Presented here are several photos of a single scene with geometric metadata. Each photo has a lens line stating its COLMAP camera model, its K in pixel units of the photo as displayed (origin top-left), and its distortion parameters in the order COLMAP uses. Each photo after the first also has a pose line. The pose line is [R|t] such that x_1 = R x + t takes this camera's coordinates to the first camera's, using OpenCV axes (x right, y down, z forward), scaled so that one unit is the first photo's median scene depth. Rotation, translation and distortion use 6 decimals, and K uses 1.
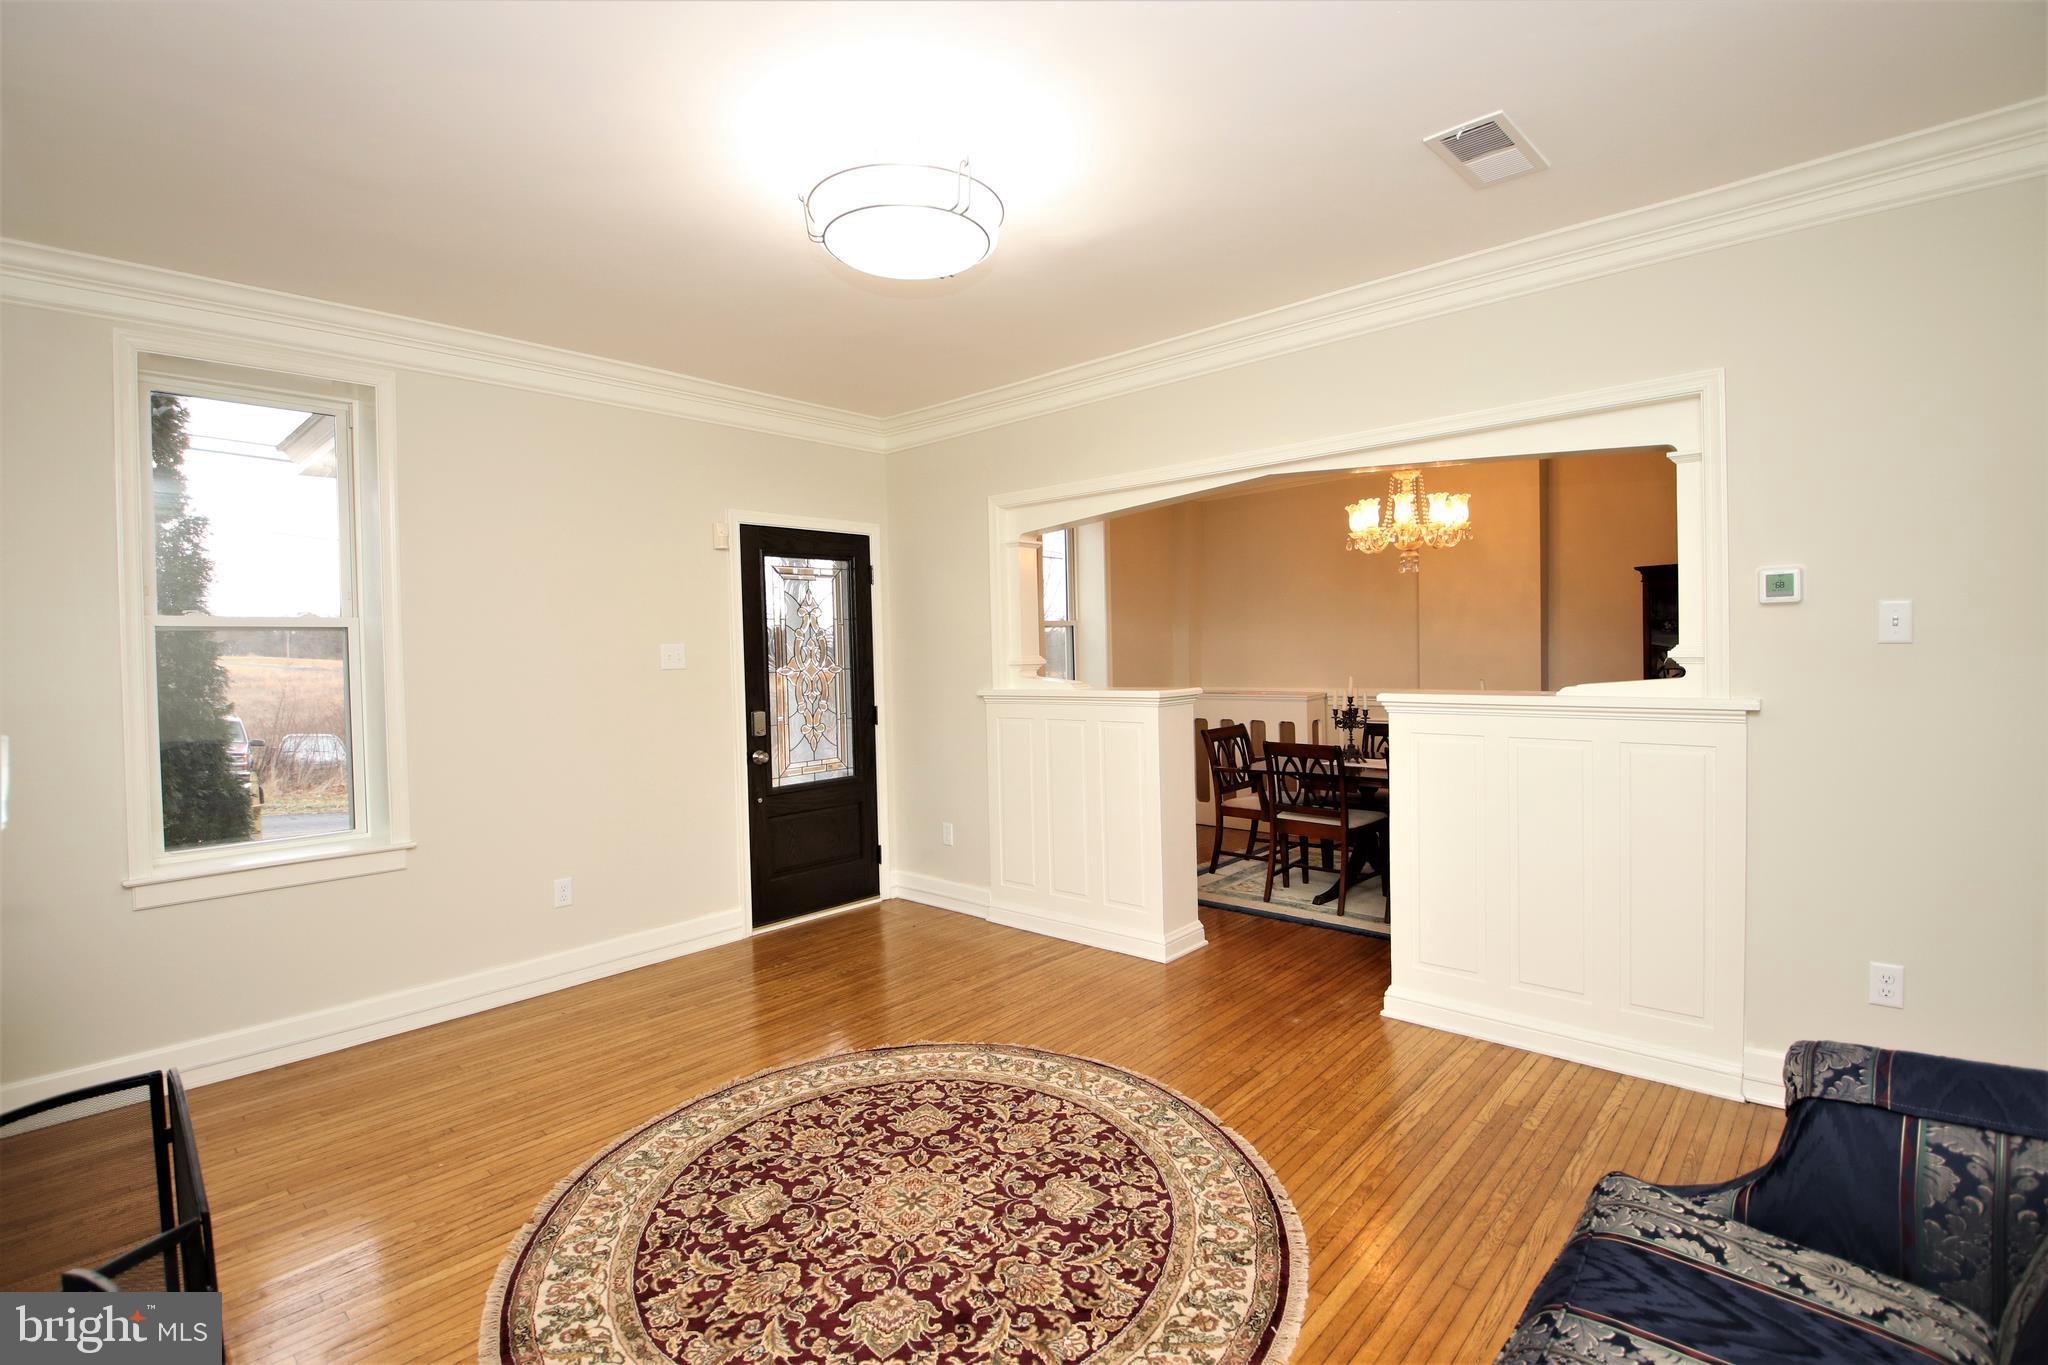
lens RADIAL K [[950.7, 0, 1016.2], [0, 950.7, 679.8], [0, 0, 1]] dist [0.007619, -0.016547]
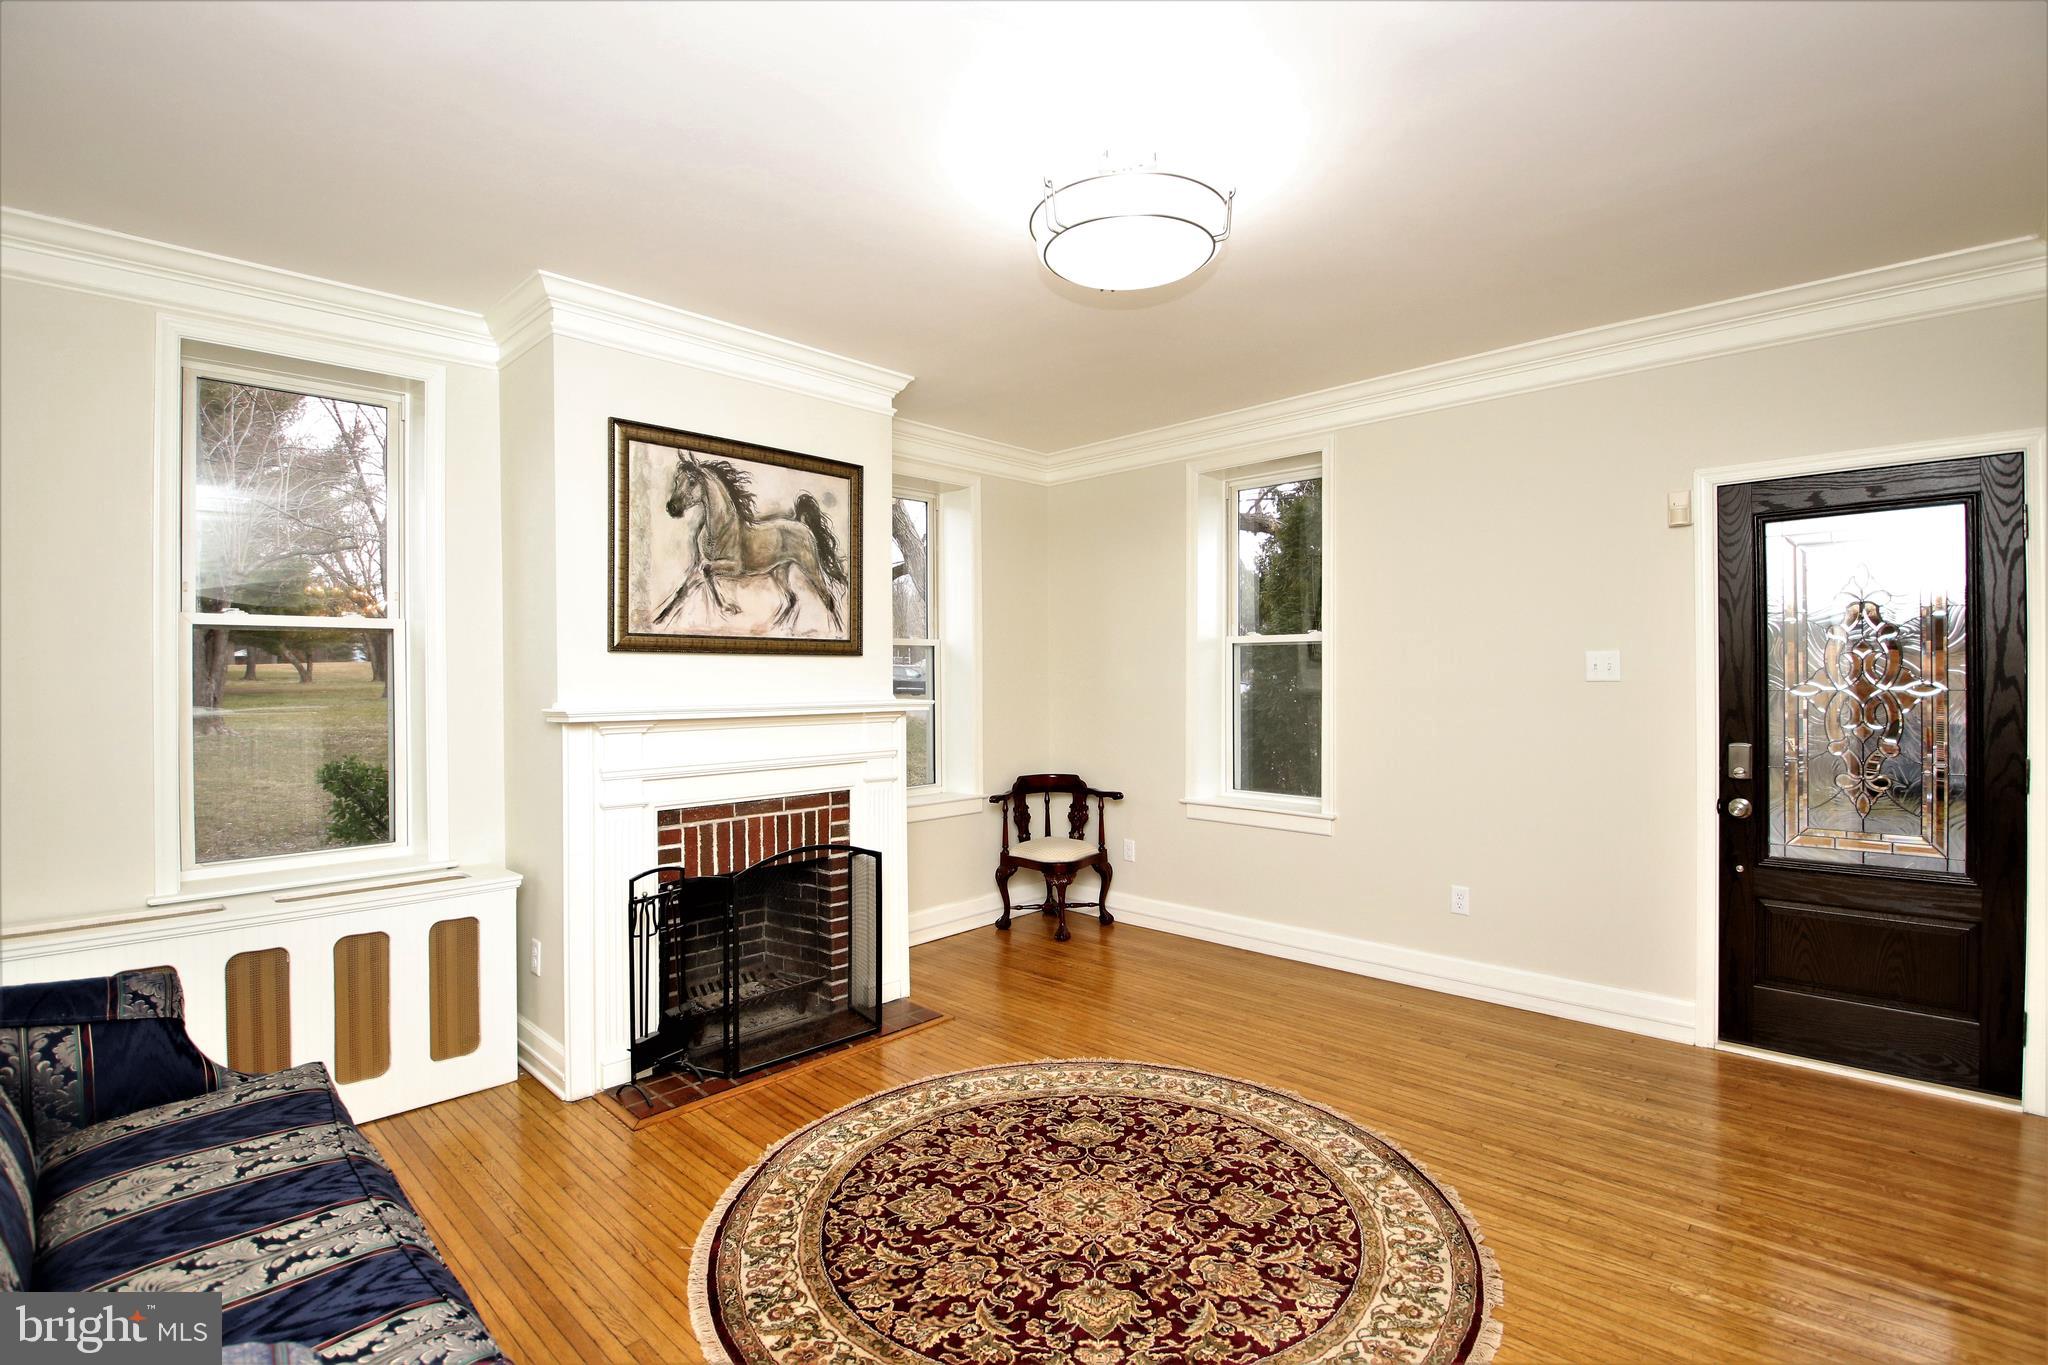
lens RADIAL K [[950.7, 0, 1015.1], [0, 950.7, 679.5], [0, 0, 1]] dist [0.007619, -0.016547]
pose [[-0.032895, 0.026914, -0.999096, 0.788786], [-0.022383, 0.999367, 0.027659, -0.038228], [0.999208, 0.023273, -0.032272, 0.823776]]
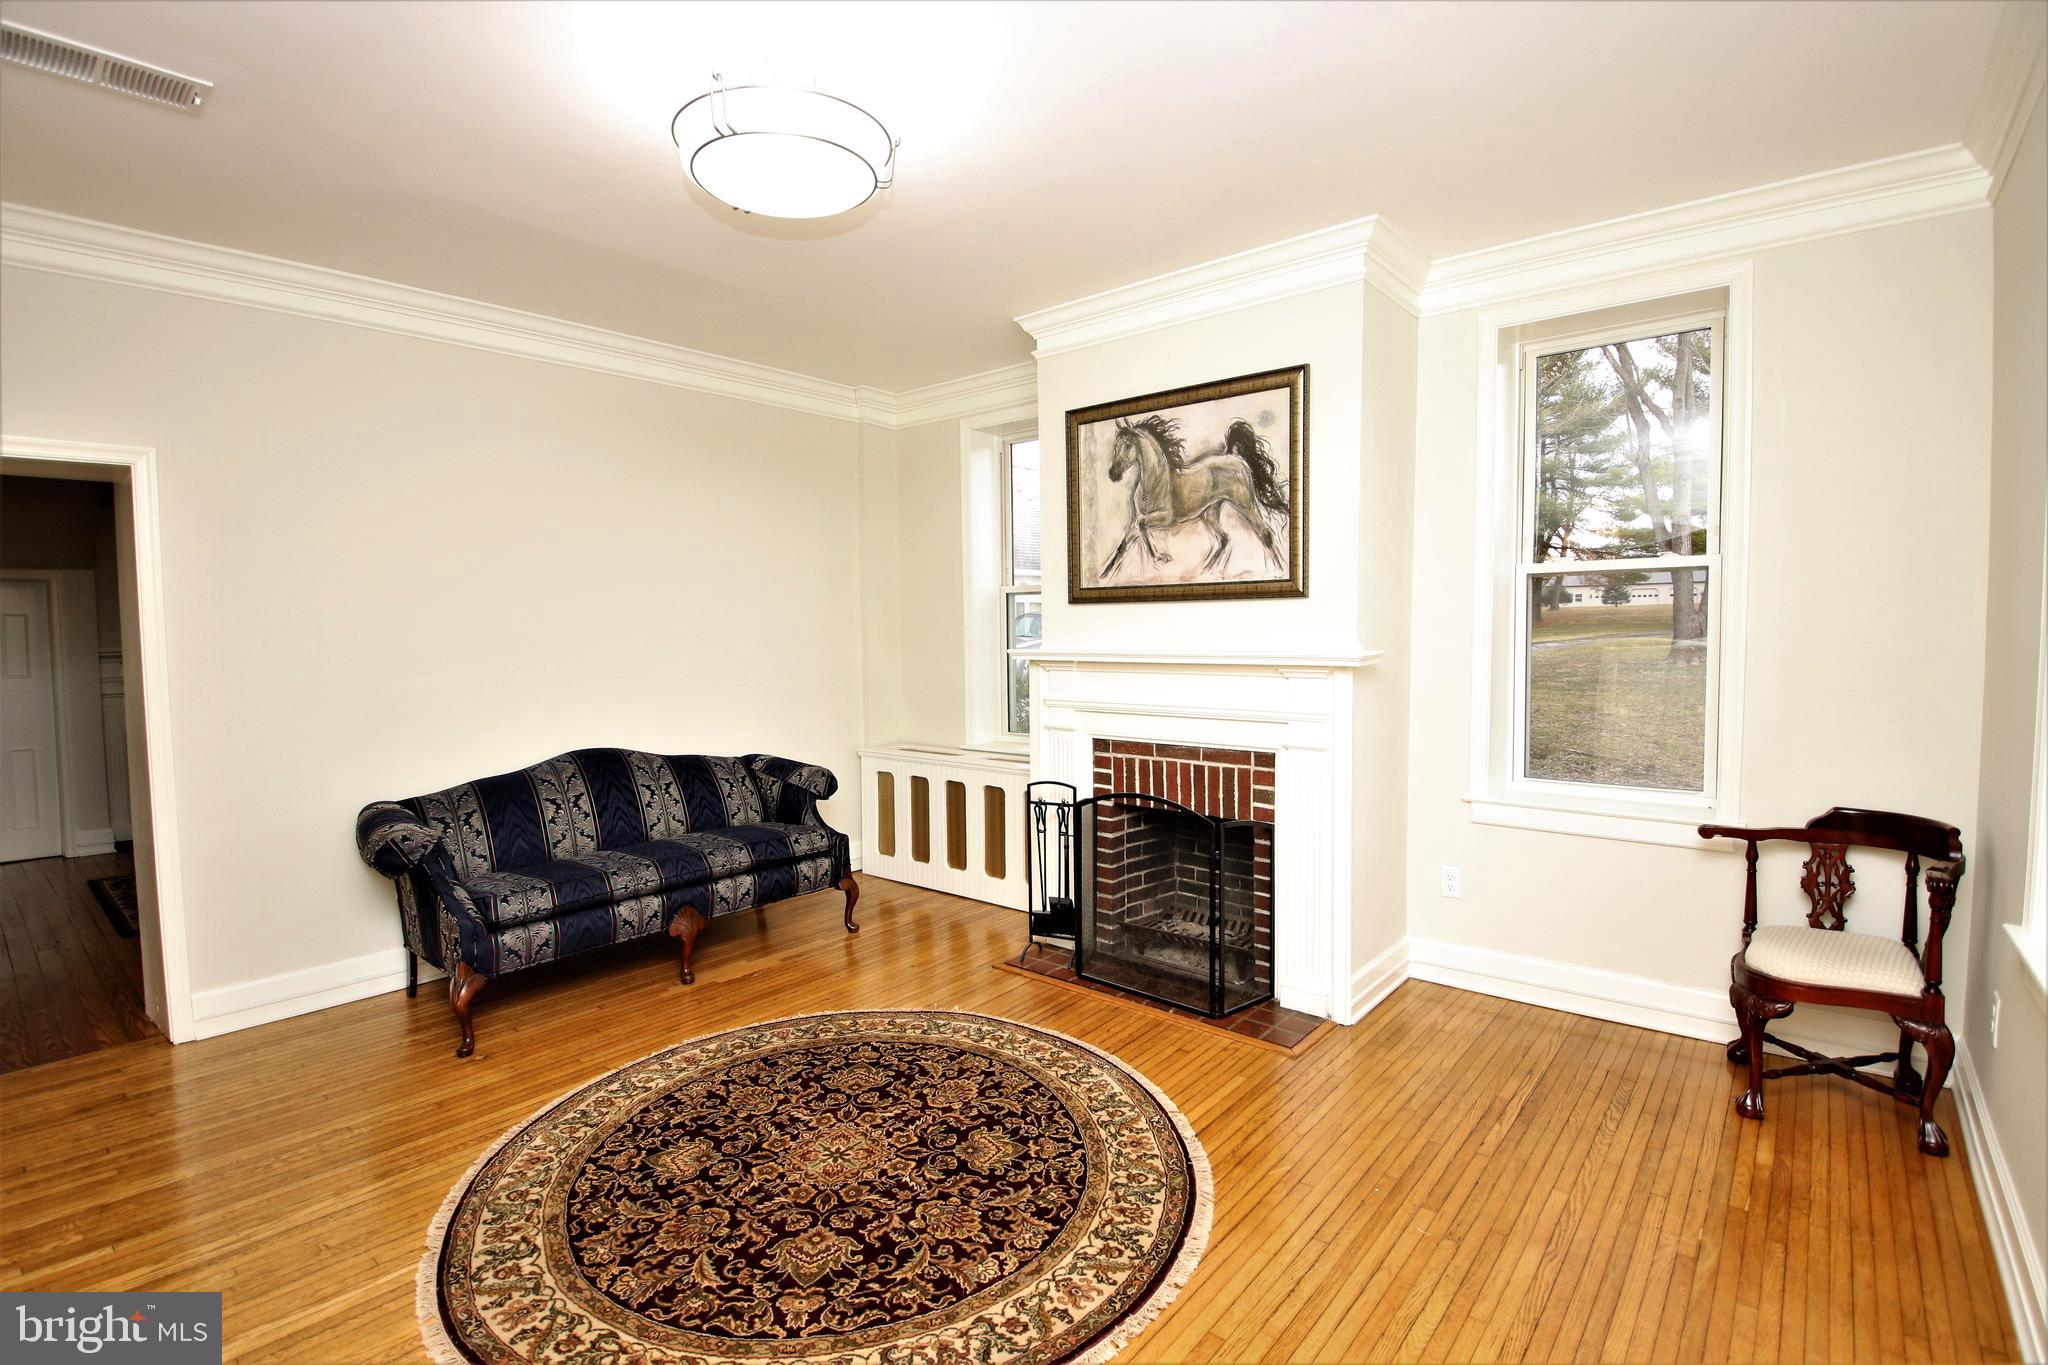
lens RADIAL K [[950.7, 0, 1024.3], [0, 950.7, 679.8], [0, 0, 1]] dist [0.007619, -0.016547]
pose [[-0.998197, 0.040332, -0.044443, -0.252811], [0.036216, 0.995300, 0.089817, -0.046370], [0.047857, 0.088045, -0.994966, 1.751890]]
